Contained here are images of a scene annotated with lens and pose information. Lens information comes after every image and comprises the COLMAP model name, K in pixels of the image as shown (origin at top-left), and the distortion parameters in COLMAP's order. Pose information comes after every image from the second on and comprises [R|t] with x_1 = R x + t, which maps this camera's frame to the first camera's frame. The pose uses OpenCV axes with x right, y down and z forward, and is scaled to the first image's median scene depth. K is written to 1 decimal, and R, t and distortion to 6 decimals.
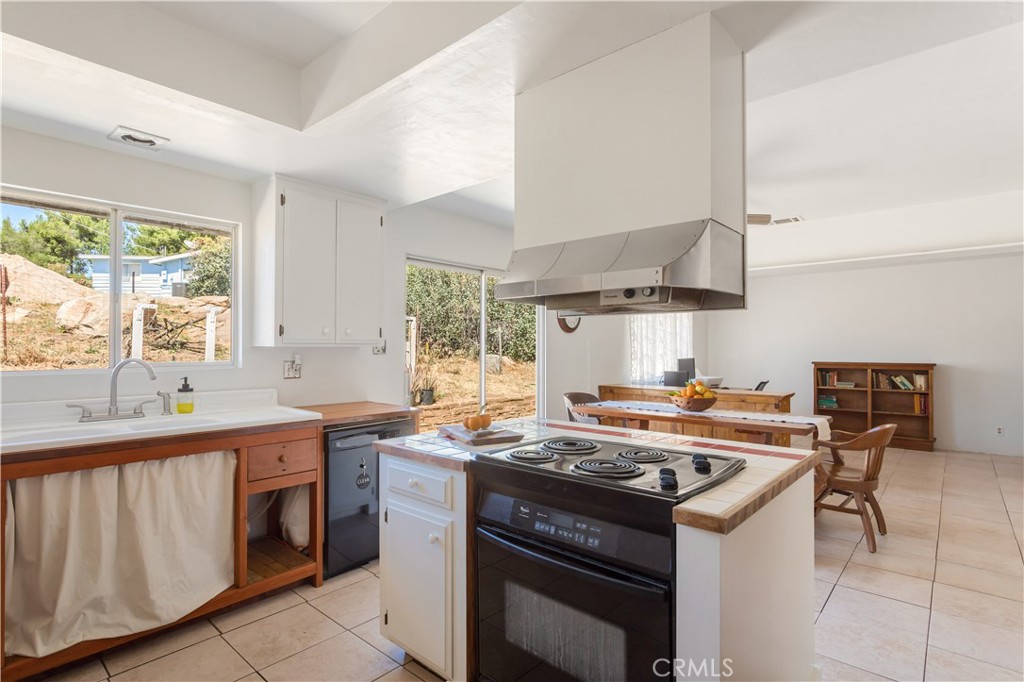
lens RADIAL K [[515.3, 0, 510.1], [0, 515.3, 334.8], [0, 0, 1]] dist [-0.003259, 0.001985]
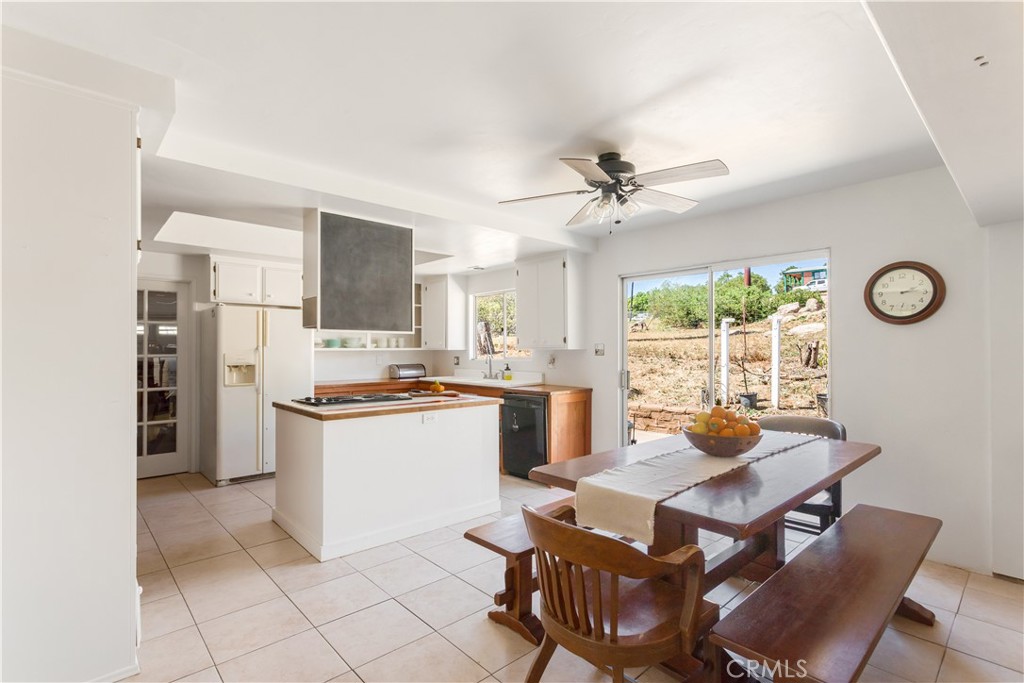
lens RADIAL K [[486.3, 0, 511.1], [0, 486.3, 338.8], [0, 0, 1]] dist [-0.004554, 0.000531]
pose [[-0.106897, -0.023712, -0.993987, 1.402035], [0.024198, 0.999357, -0.026442, 0.030704], [0.993976, -0.026879, -0.106254, 1.201494]]
